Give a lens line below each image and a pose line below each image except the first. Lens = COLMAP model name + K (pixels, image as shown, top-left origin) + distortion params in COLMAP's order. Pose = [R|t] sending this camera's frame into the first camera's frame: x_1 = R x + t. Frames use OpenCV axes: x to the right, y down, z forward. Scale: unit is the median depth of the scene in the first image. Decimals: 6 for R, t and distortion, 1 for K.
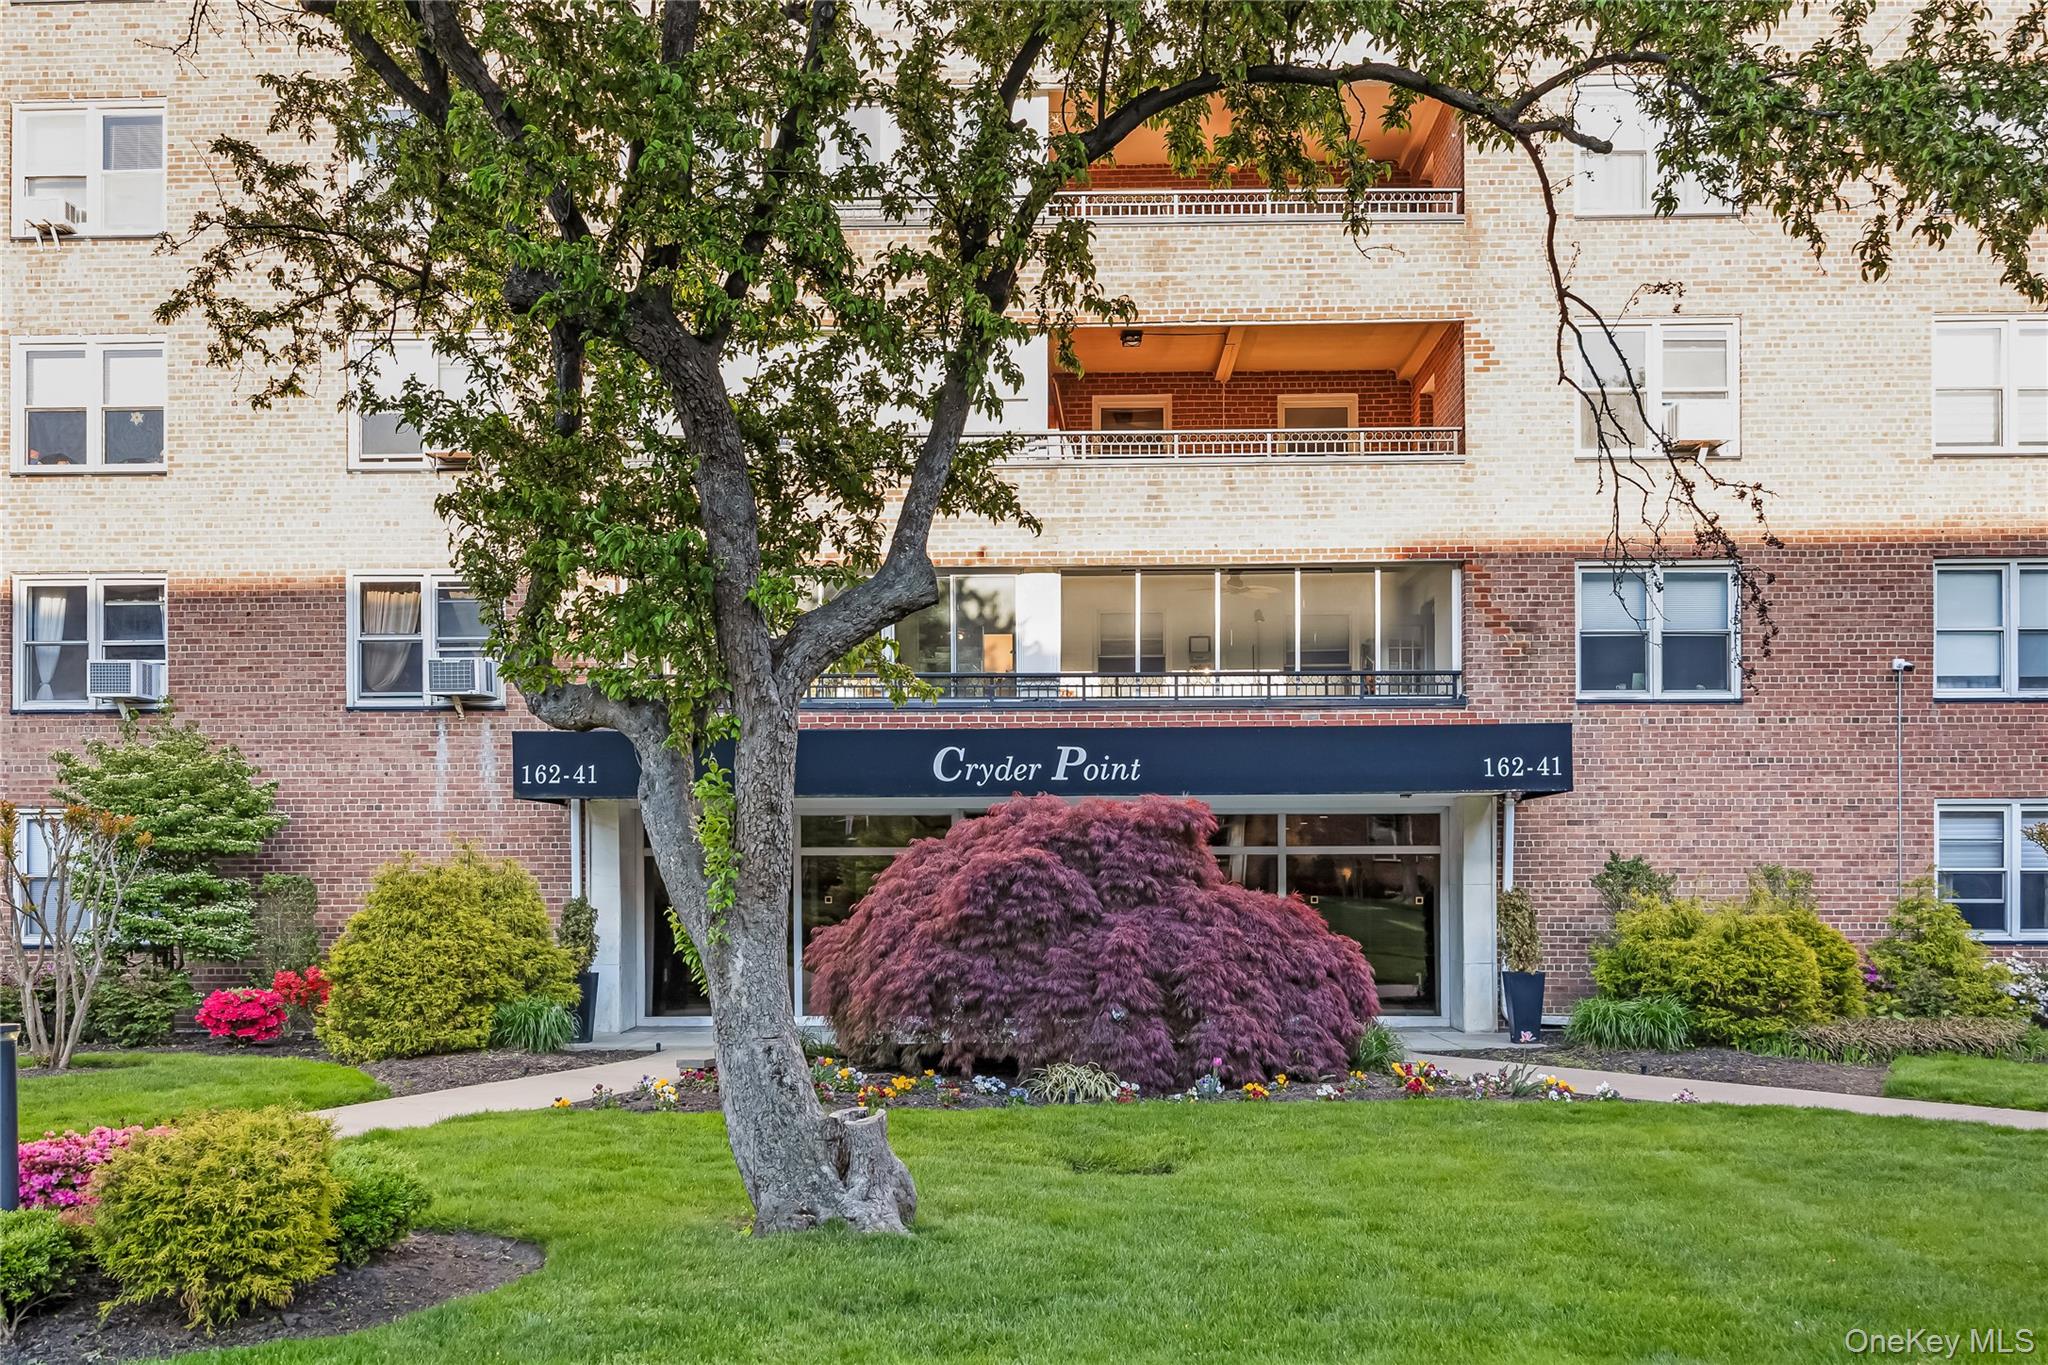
lens RADIAL K [[1696.2, 0, 1024.2], [0, 1696.2, 690.9], [0, 0, 1]] dist [-0.012352, -0.006560]
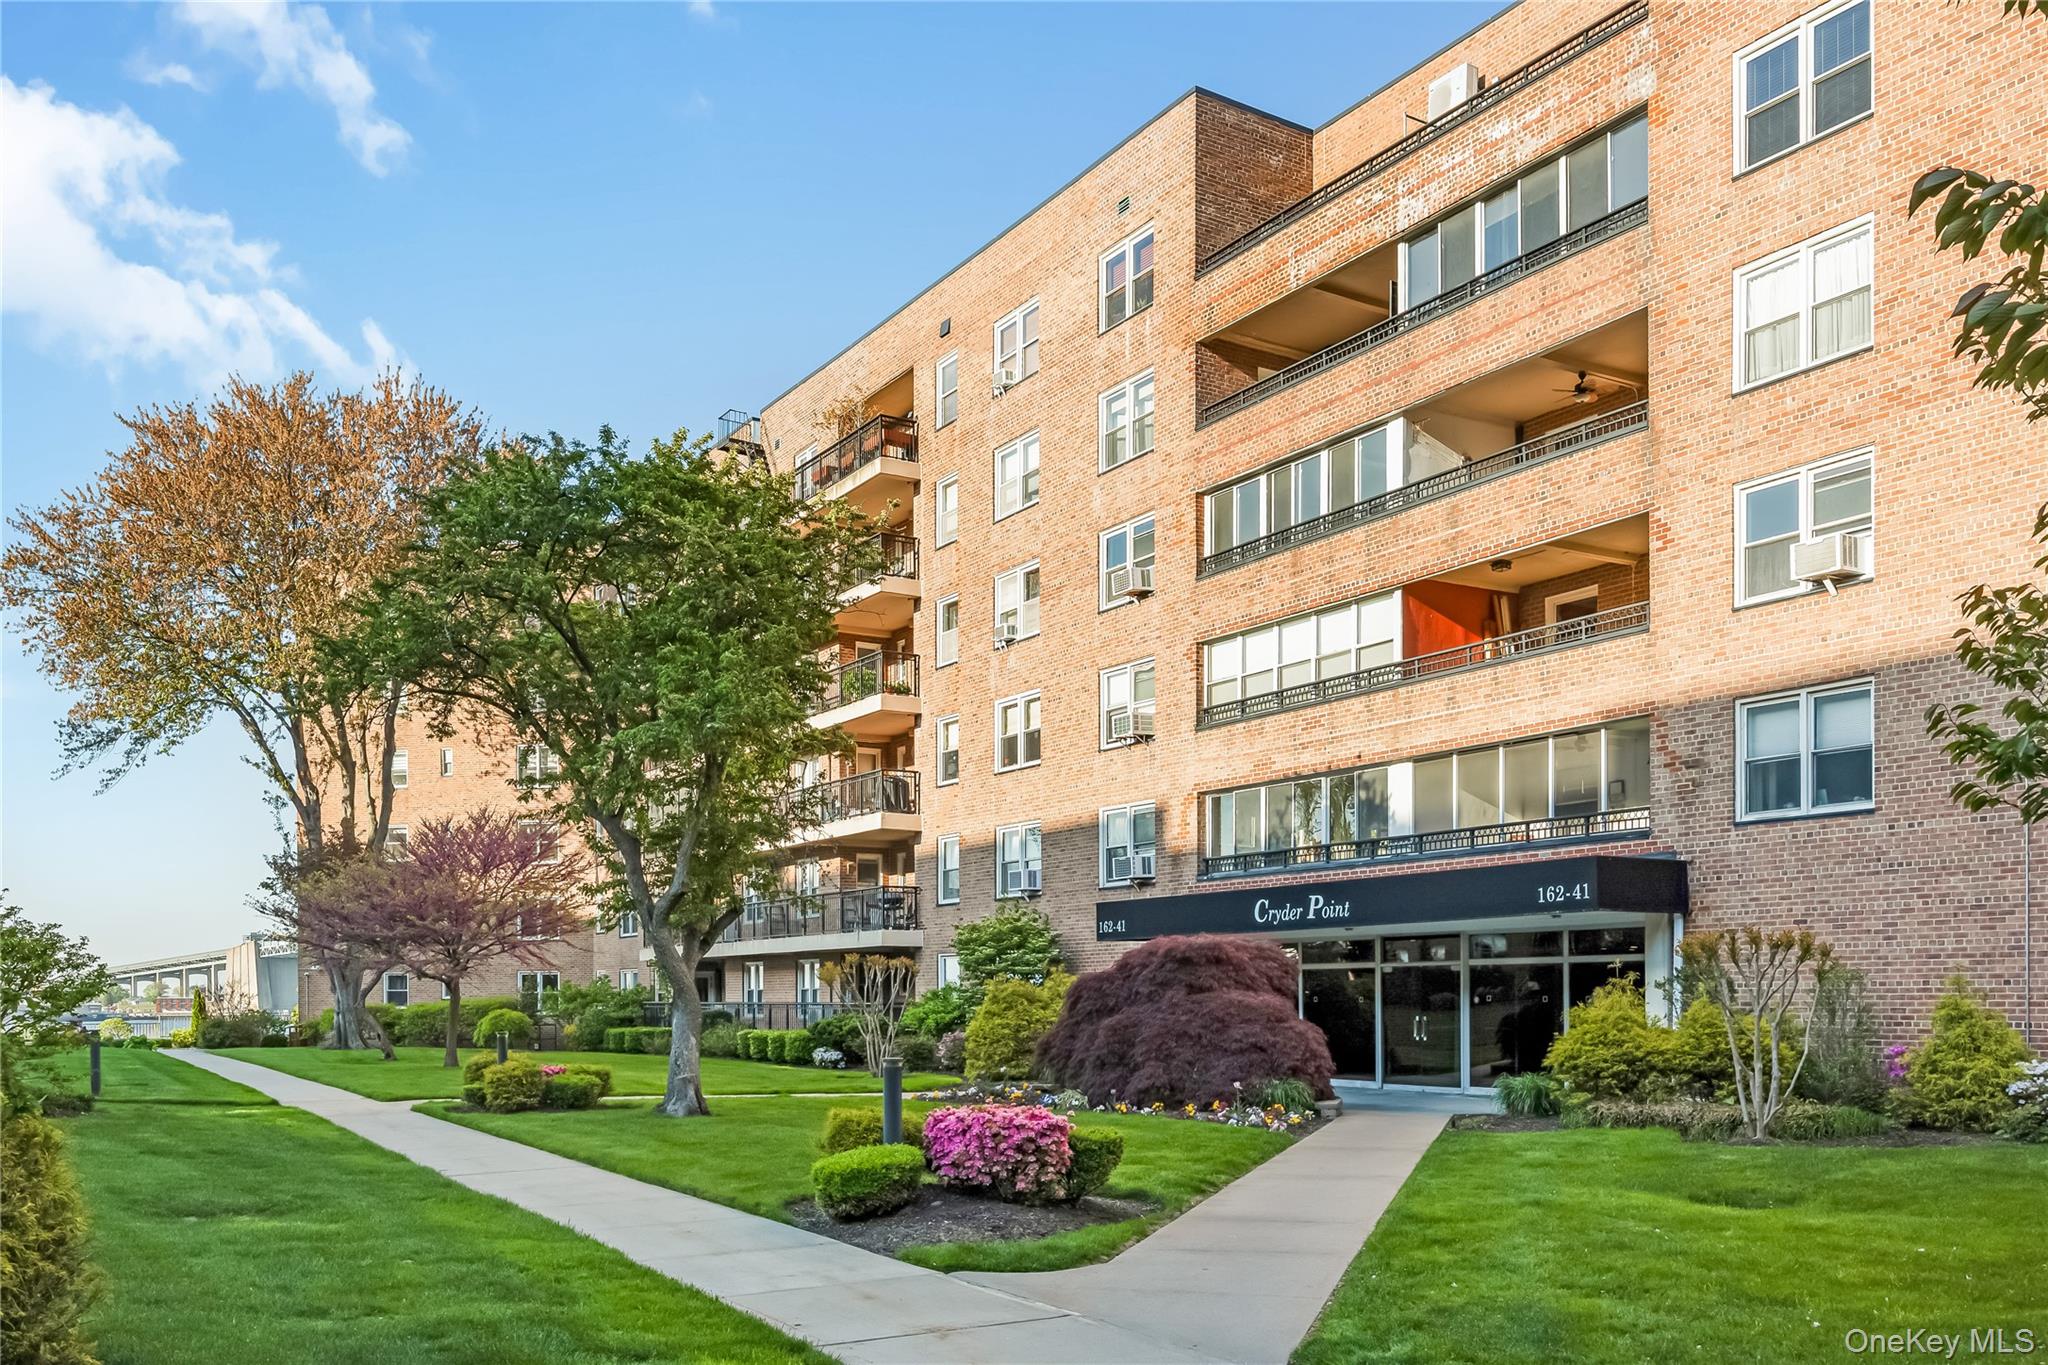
lens RADIAL K [[1570.0, 0, 1024.6], [0, 1570.0, 677.6], [0, 0, 1]] dist [-0.026218, -0.005681]
pose [[0.568978, -0.162700, -0.806097, 0.917538], [0.103277, 0.986609, -0.126236, -0.007927], [0.815842, -0.011425, 0.578162, -0.005238]]
